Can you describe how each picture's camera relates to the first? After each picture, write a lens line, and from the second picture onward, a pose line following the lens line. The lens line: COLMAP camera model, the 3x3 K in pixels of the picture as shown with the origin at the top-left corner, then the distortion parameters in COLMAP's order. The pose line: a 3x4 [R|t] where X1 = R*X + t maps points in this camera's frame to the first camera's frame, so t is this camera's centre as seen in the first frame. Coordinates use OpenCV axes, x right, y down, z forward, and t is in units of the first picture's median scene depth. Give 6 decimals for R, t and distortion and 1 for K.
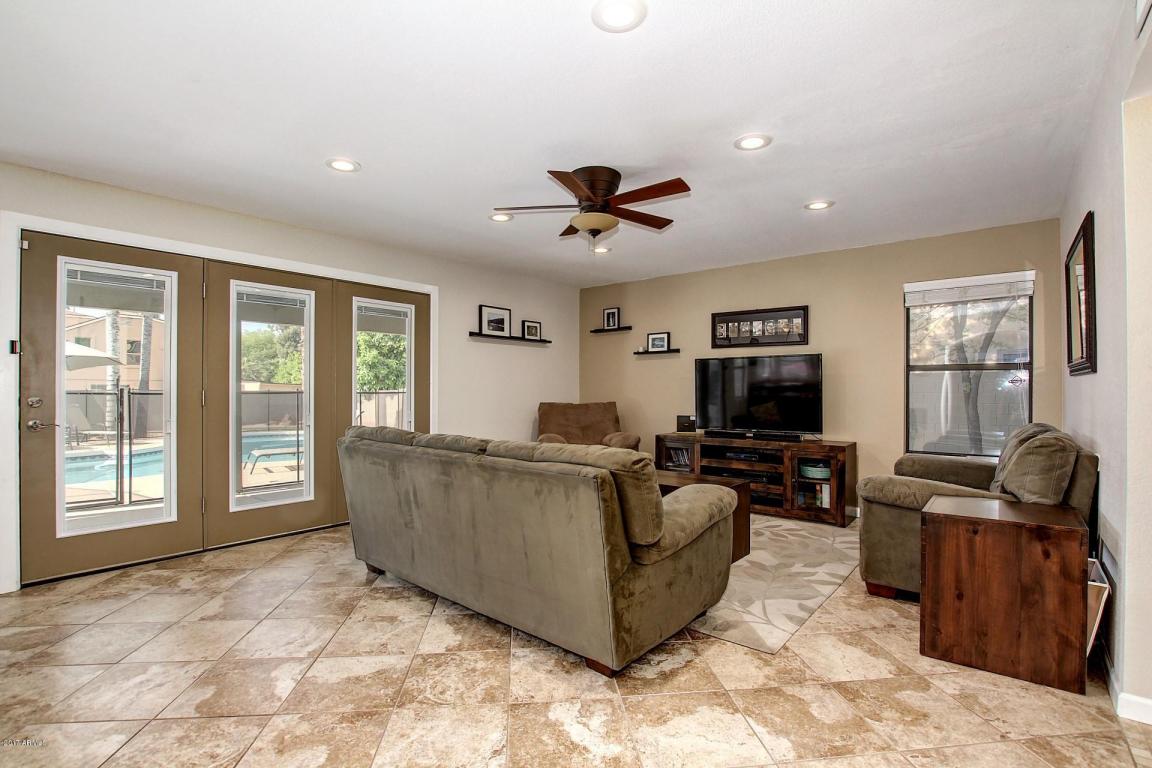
lens RADIAL K [[536.0, 0, 575.0], [0, 536.0, 389.0], [0, 0, 1]] dist [-0.028870, 0.000844]
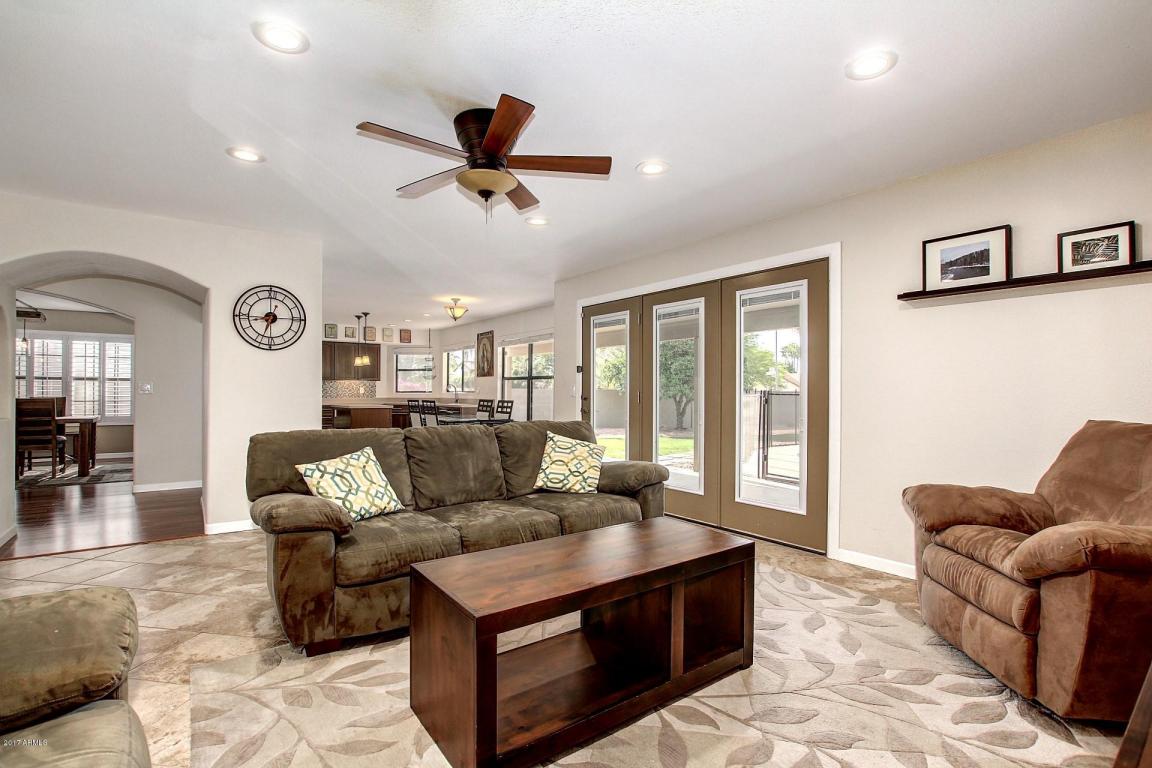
lens RADIAL K [[543.5, 0, 574.0], [0, 543.5, 394.0], [0, 0, 1]] dist [-0.014027, 0.001093]
pose [[-0.250499, 0.002082, -0.968115, 0.700591], [-0.001543, 0.999996, 0.002550, 0.004277], [0.968116, 0.002133, -0.250494, 1.177715]]
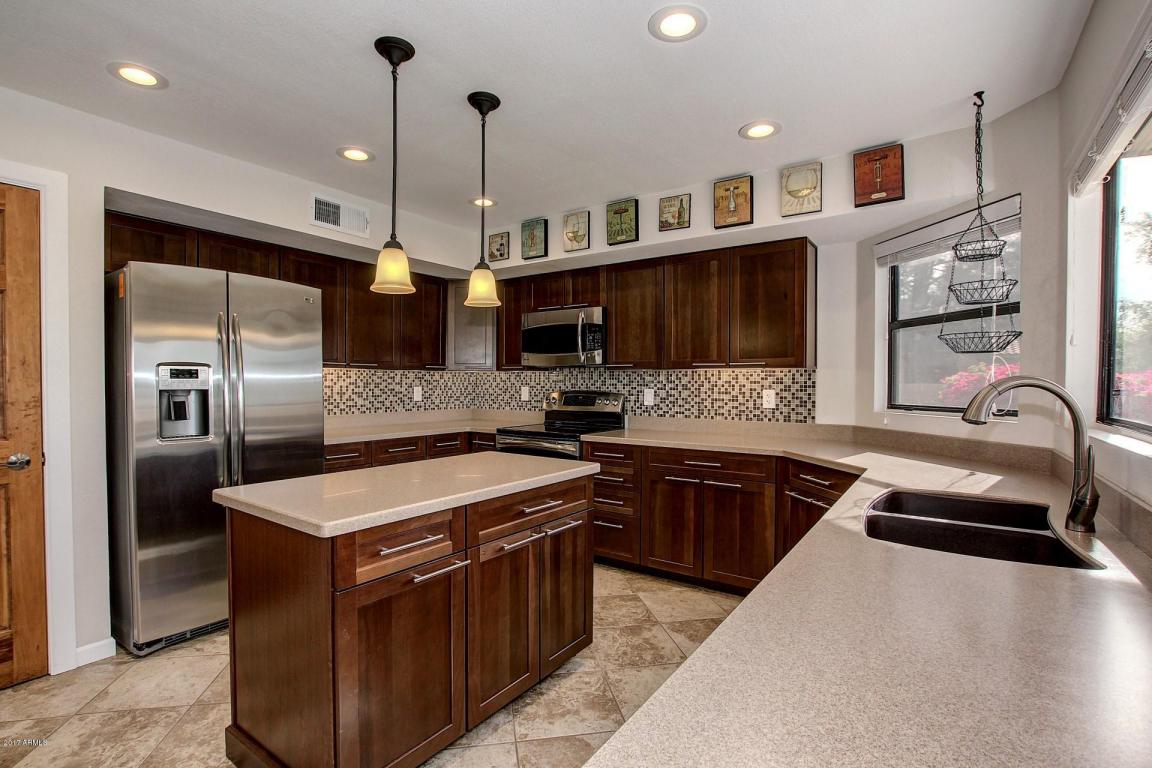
lens RADIAL K [[536.0, 0, 575.0], [0, 536.0, 389.0], [0, 0, 1]] dist [-0.028870, 0.000844]
pose [[-0.996855, -0.001580, -0.079226, -1.542384], [-0.002510, 0.999929, 0.011642, -0.034810], [0.079202, 0.011804, -0.996789, 0.174142]]
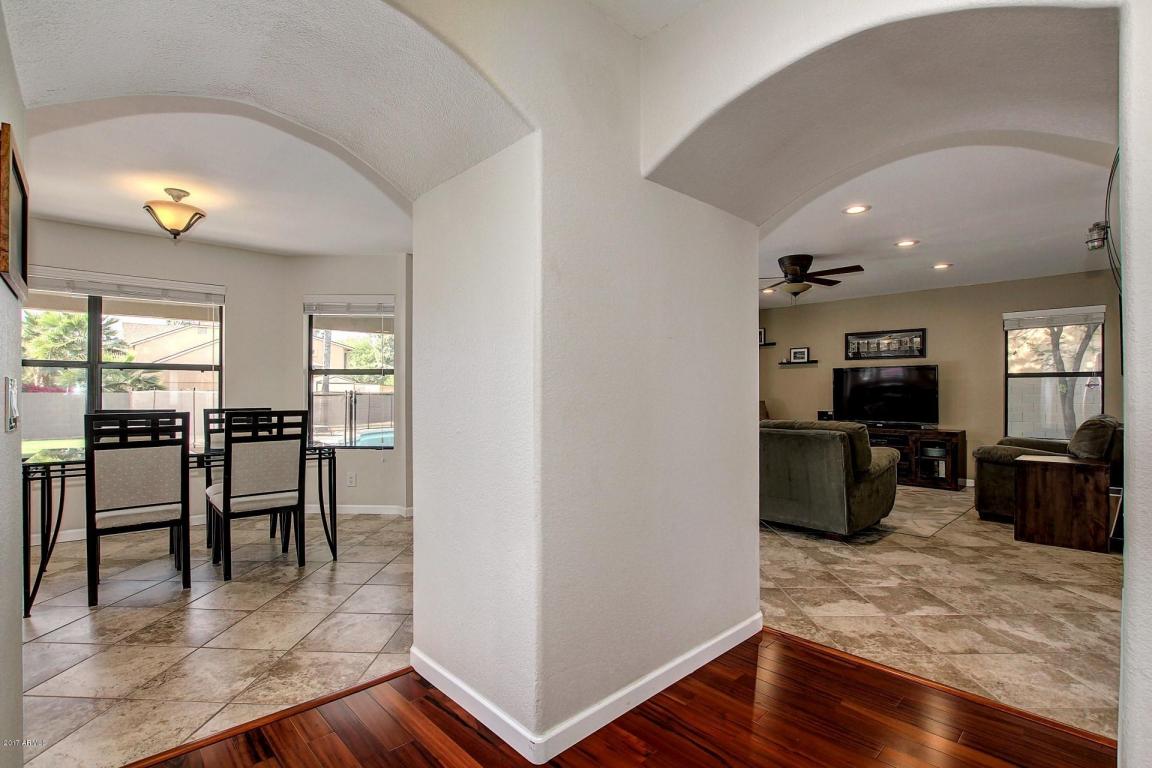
lens RADIAL K [[536.0, 0, 575.0], [0, 536.0, 389.0], [0, 0, 1]] dist [-0.028870, 0.000844]
pose [[0.992020, -0.001119, -0.126076, -0.368648], [0.000794, 0.999996, -0.002628, -0.003072], [0.126079, 0.002507, 0.992017, -0.587365]]
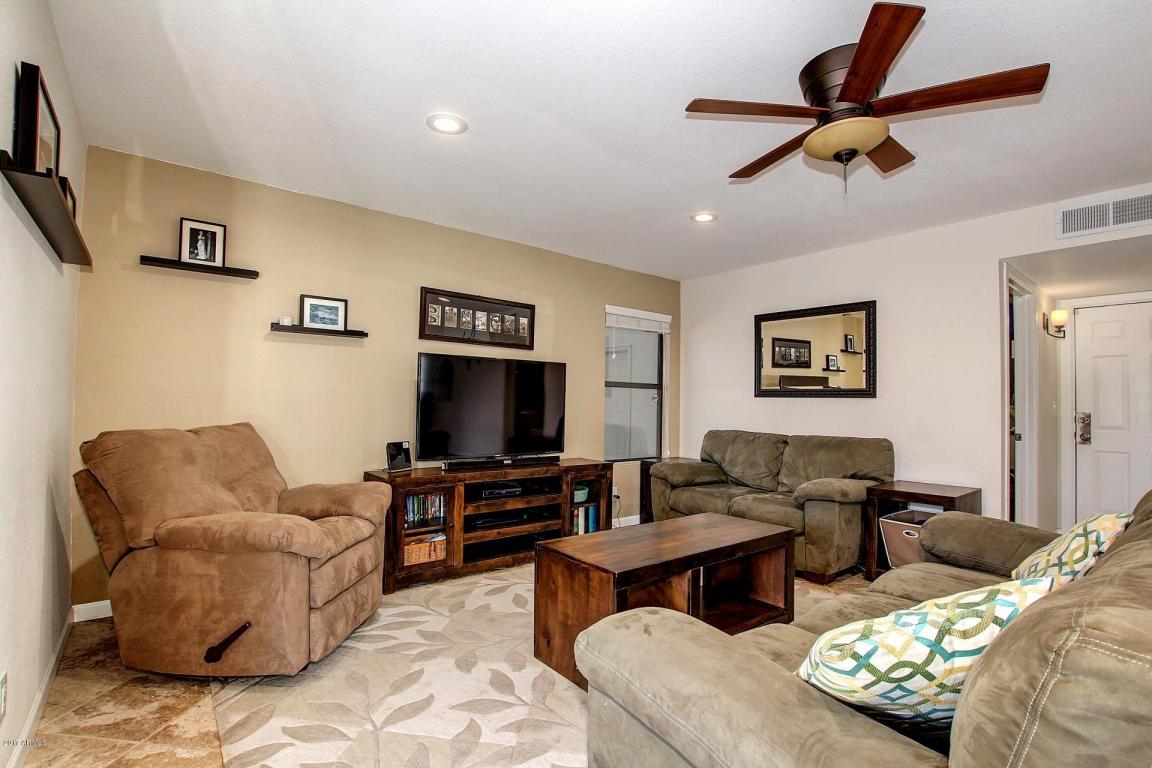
lens RADIAL K [[536.0, 0, 575.0], [0, 536.0, 389.0], [0, 0, 1]] dist [-0.028870, 0.000844]
pose [[0.203017, 0.030958, 0.978686, -0.552126], [-0.018203, 0.999447, -0.027839, 0.003059], [-0.979006, -0.012163, 0.203468, 1.046849]]
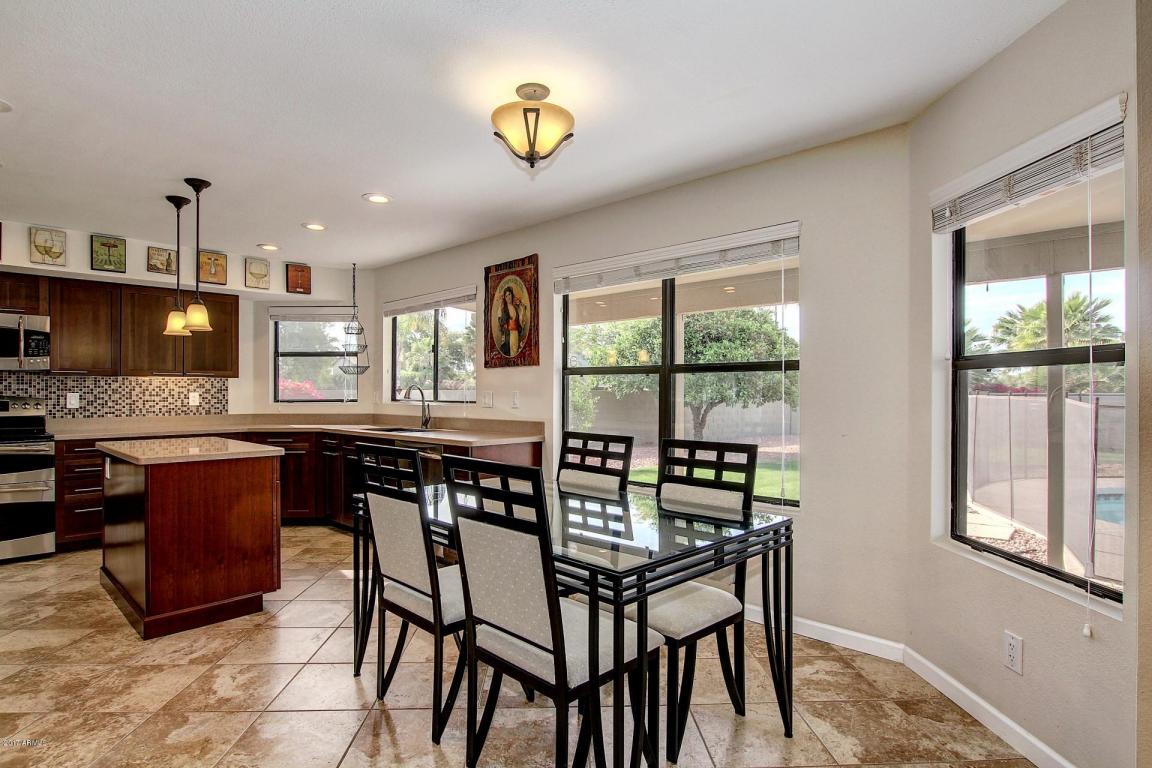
lens RADIAL K [[611.5, 0, 580.1], [0, 611.5, 388.7], [0, 0, 1]] dist [-0.019869, -0.000814]
pose [[-0.074189, -0.003768, -0.997237, -0.520171], [0.003580, 0.999985, -0.004045, -0.022940], [0.997238, -0.003870, -0.074175, 0.329187]]
